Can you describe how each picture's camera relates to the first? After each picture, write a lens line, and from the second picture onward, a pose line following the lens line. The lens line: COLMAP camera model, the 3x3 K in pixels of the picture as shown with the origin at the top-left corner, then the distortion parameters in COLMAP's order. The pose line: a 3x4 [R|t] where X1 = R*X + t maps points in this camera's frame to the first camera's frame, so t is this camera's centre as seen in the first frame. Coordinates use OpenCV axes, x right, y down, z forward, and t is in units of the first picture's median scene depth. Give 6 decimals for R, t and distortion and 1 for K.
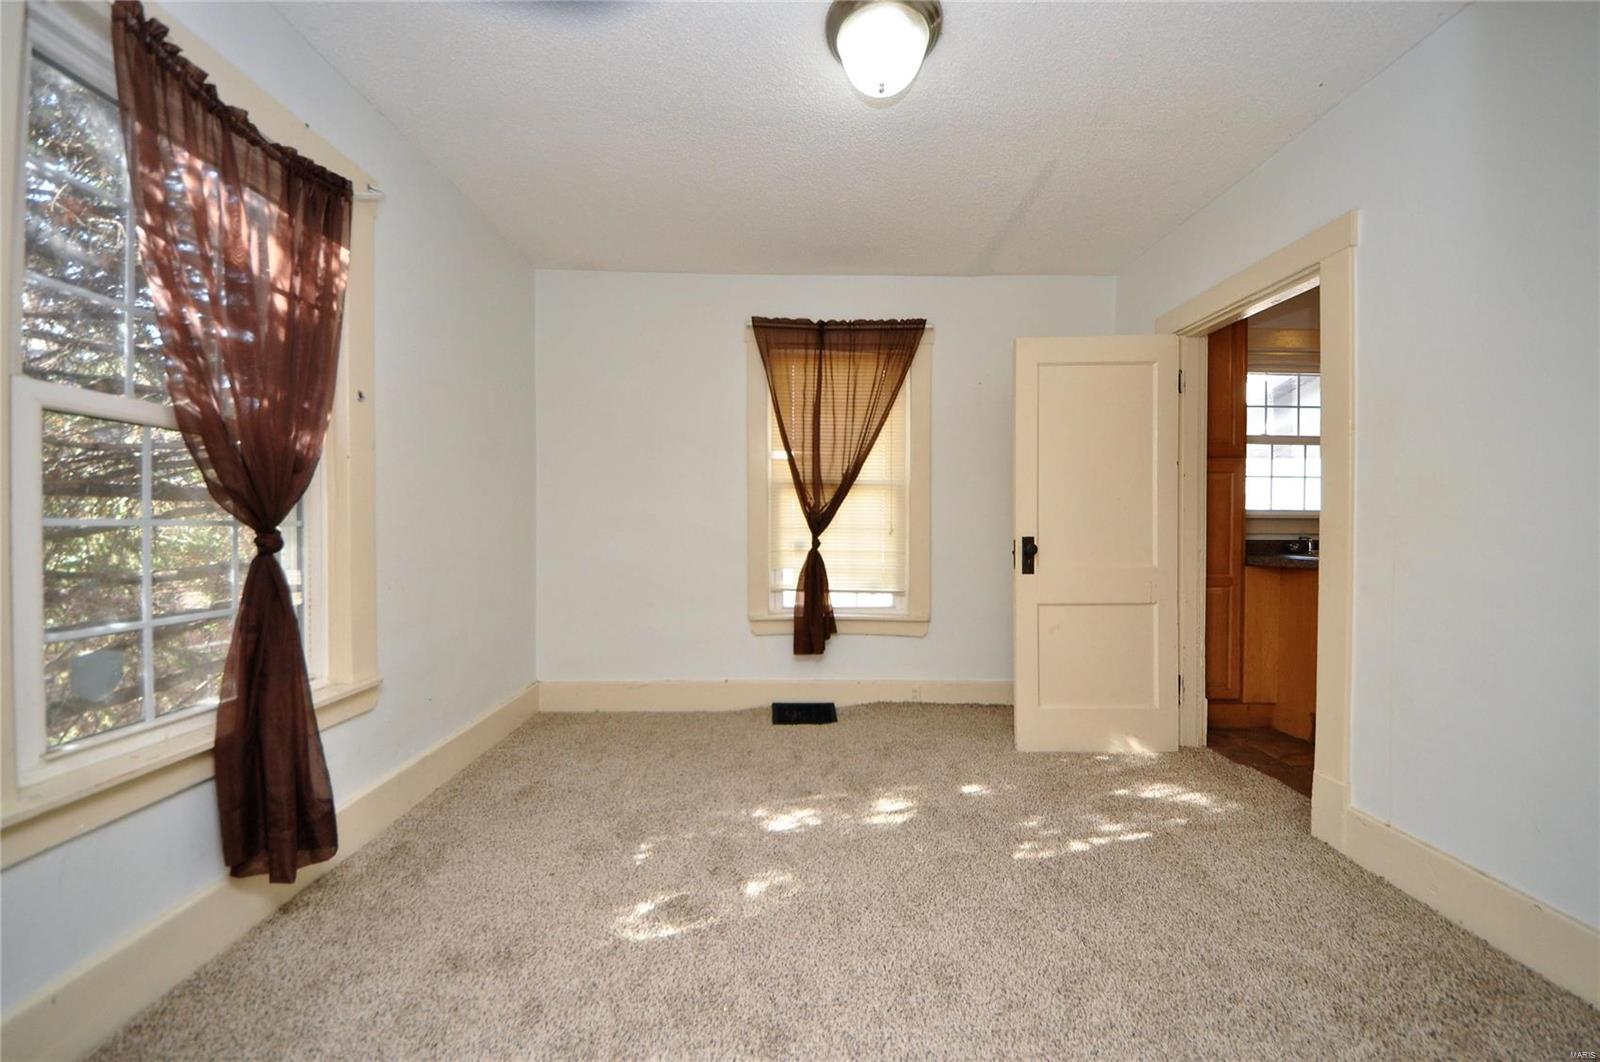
lens RADIAL K [[566.1, 0, 807.5], [0, 566.1, 531.4], [0, 0, 1]] dist [0.039023, -0.024940]
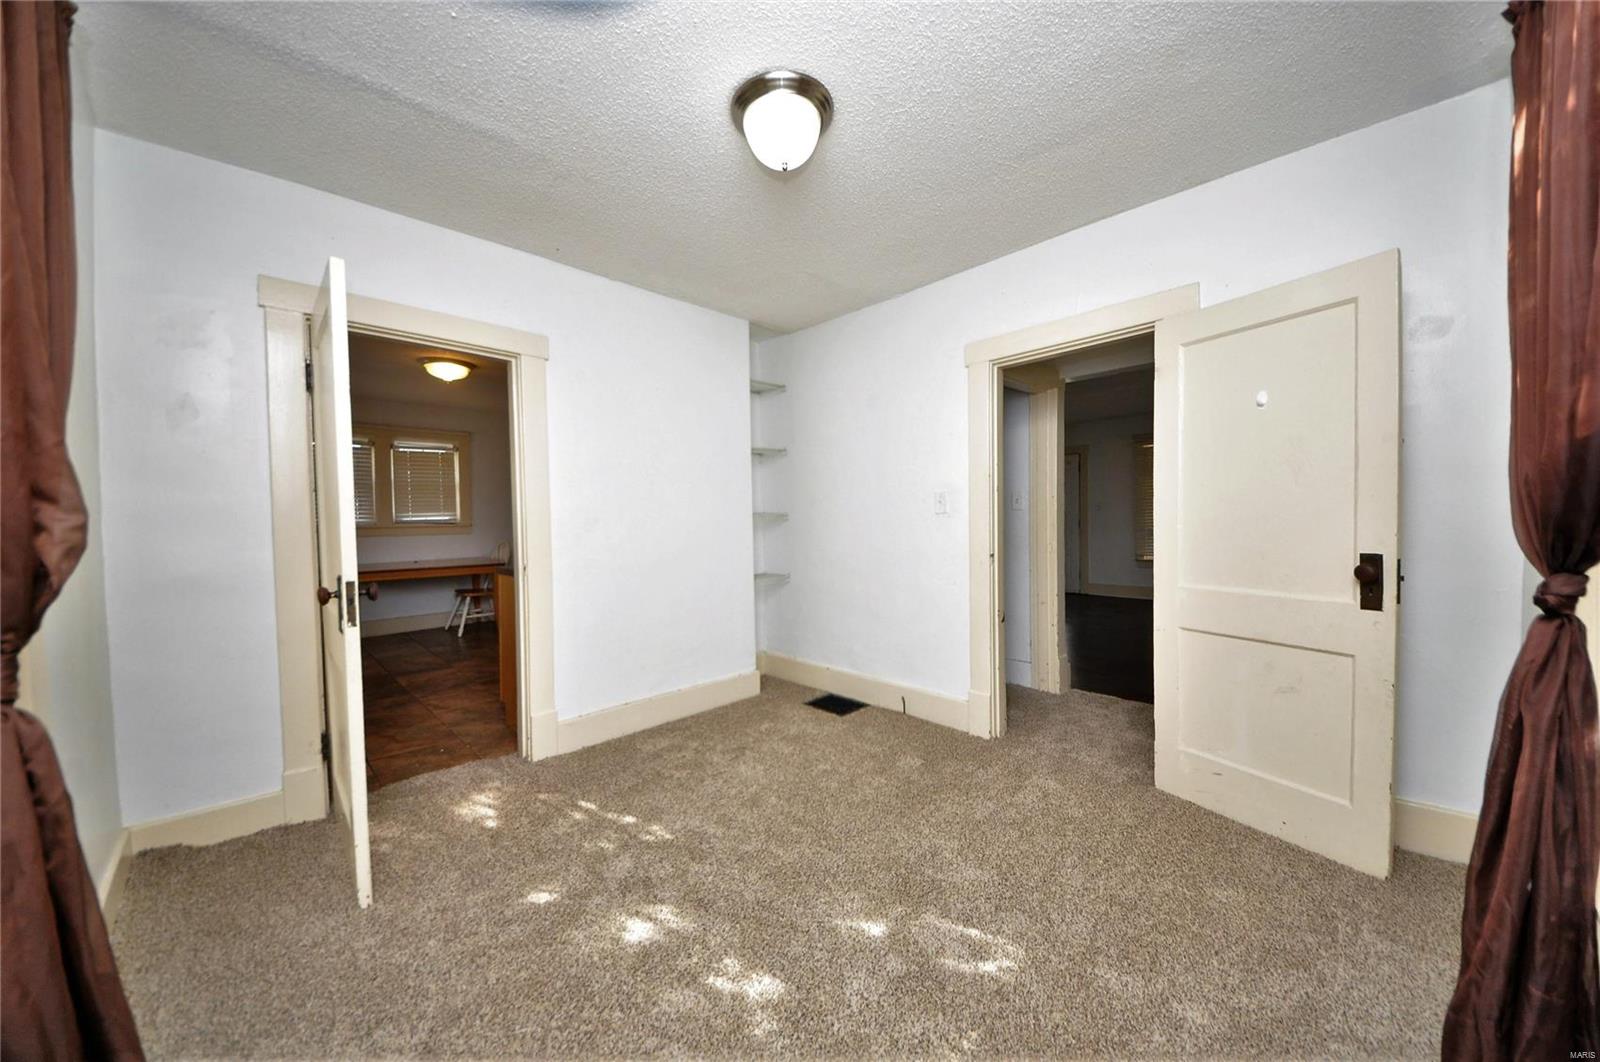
lens RADIAL K [[566.1, 0, 807.5], [0, 566.1, 531.4], [0, 0, 1]] dist [0.039023, -0.024940]
pose [[-0.696263, -0.005832, 0.717763, -0.550466], [0.023169, 0.999263, 0.030593, -0.058432], [-0.717413, 0.037931, -0.695615, 1.357184]]
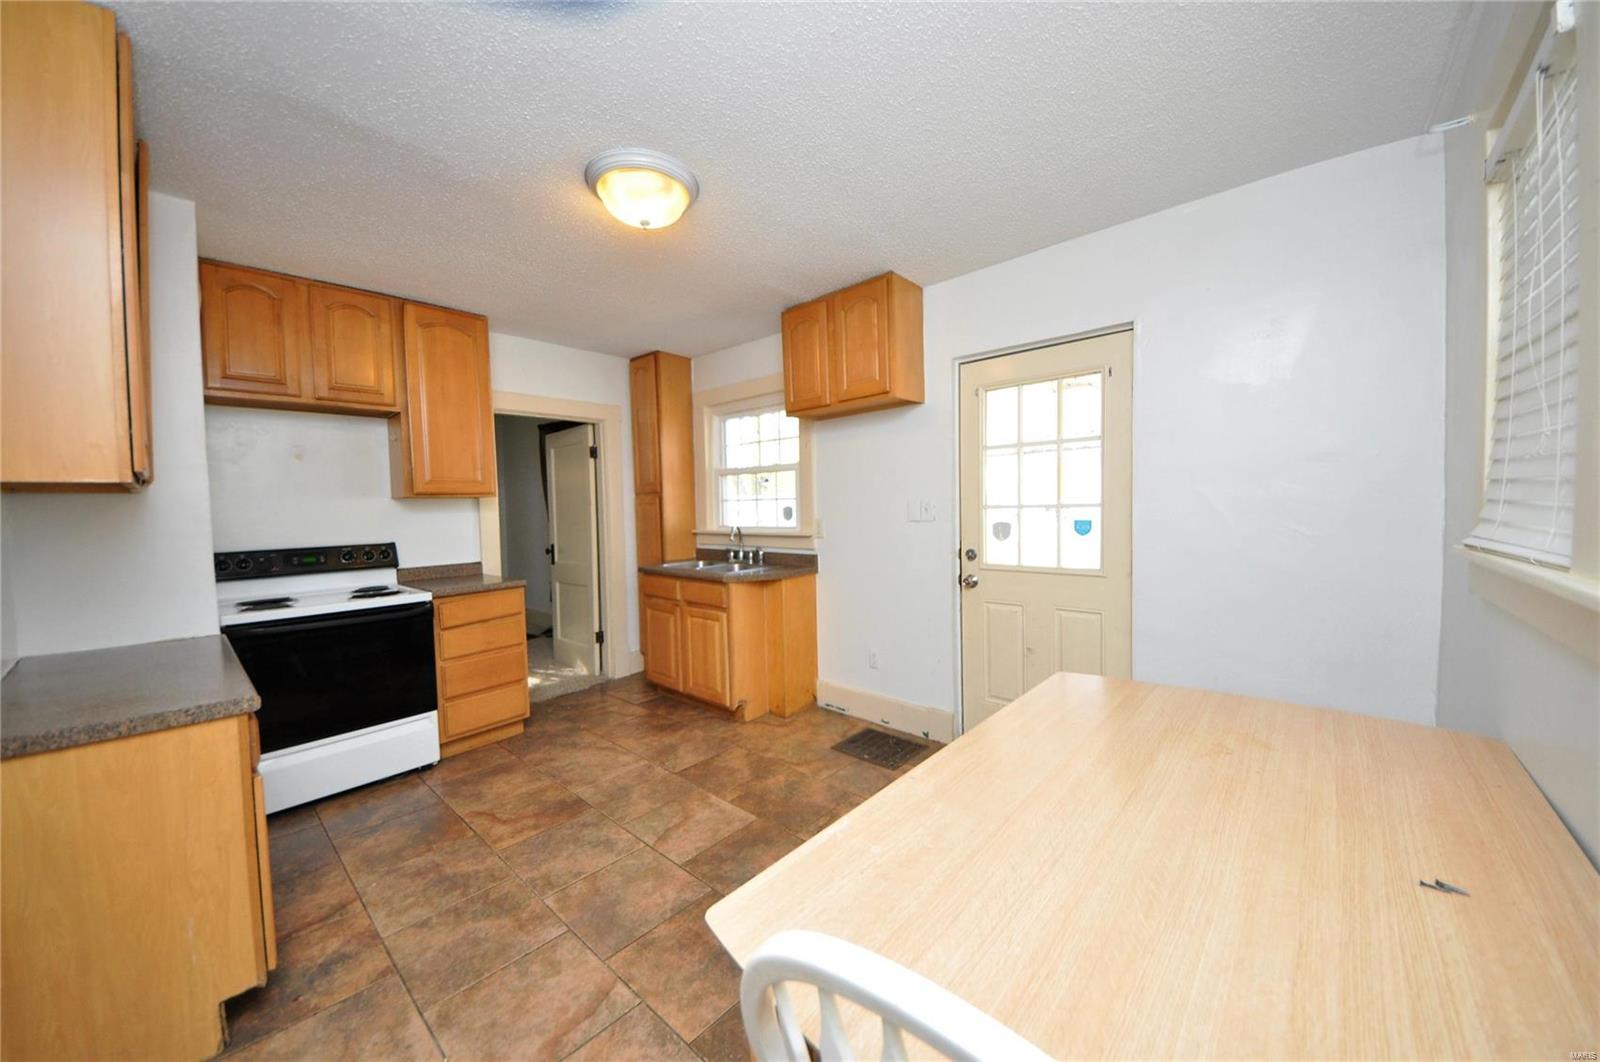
lens RADIAL K [[566.1, 0, 807.5], [0, 566.1, 531.4], [0, 0, 1]] dist [0.039023, -0.024940]
pose [[0.736121, 0.015196, -0.676679, 2.775101], [0.012778, 0.999258, 0.036340, -0.109002], [0.676729, -0.035398, 0.735381, 0.267281]]
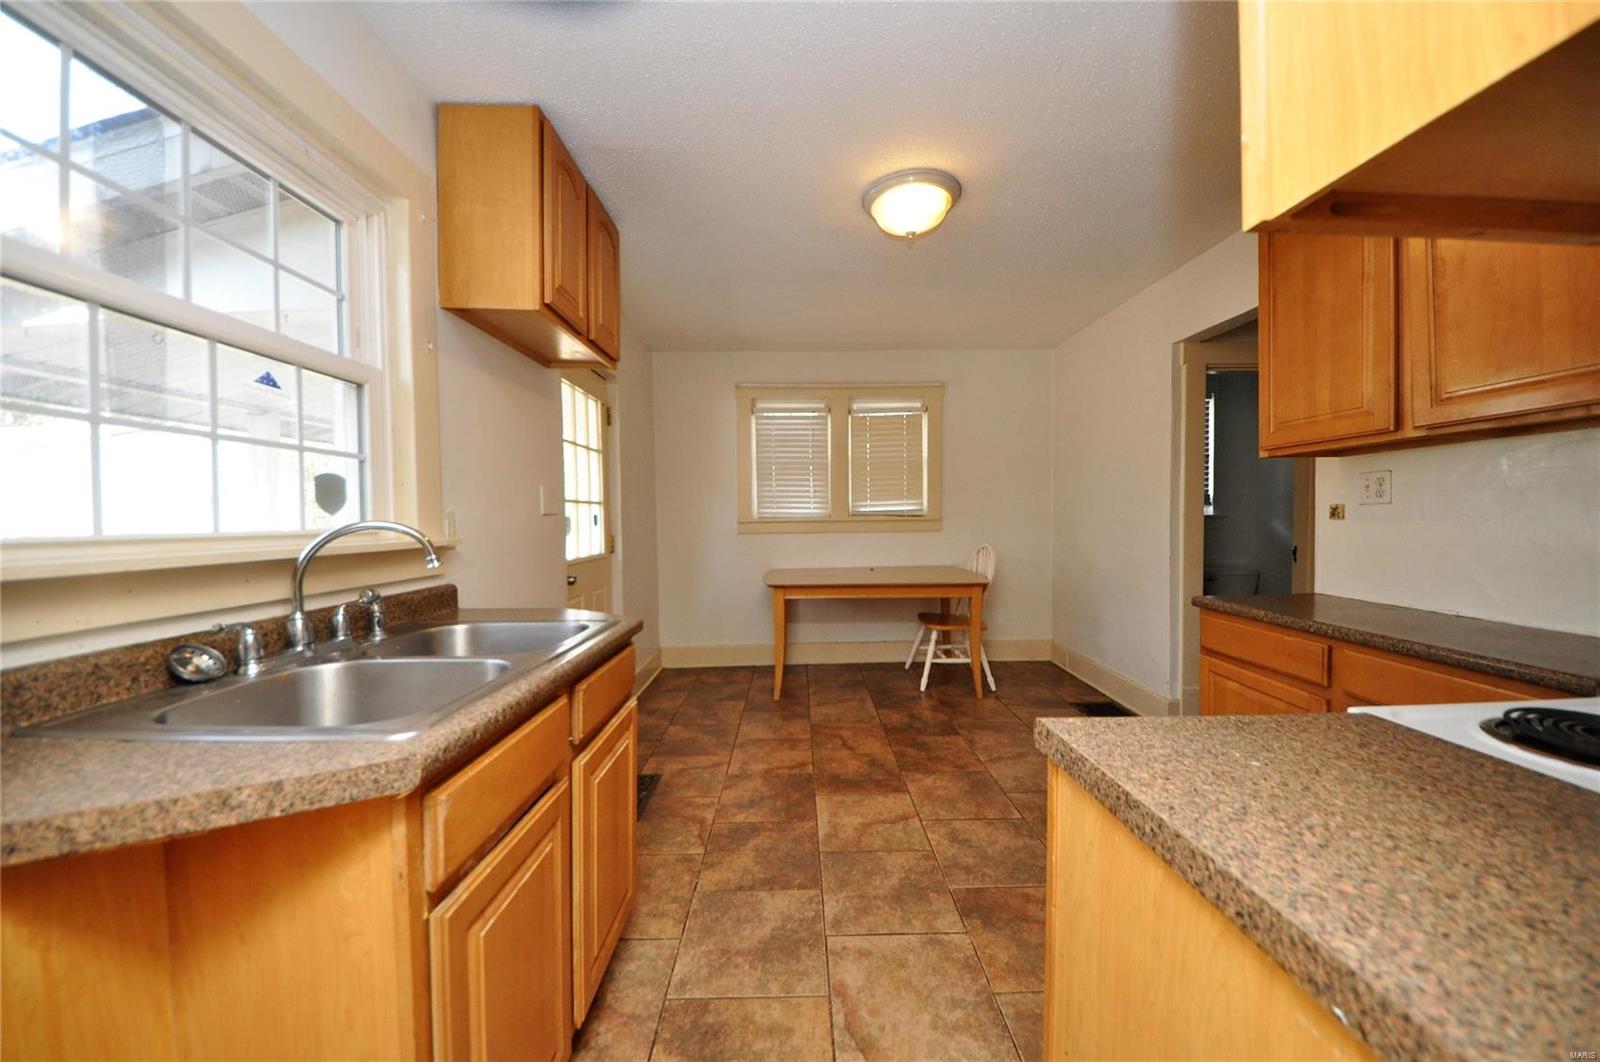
lens RADIAL K [[566.1, 0, 807.5], [0, 566.1, 531.4], [0, 0, 1]] dist [0.039023, -0.024940]
pose [[-0.006575, -0.028894, 0.999561, 0.831705], [0.022132, 0.999333, 0.029033, -0.065065], [-0.999733, 0.022313, -0.005931, 1.019489]]
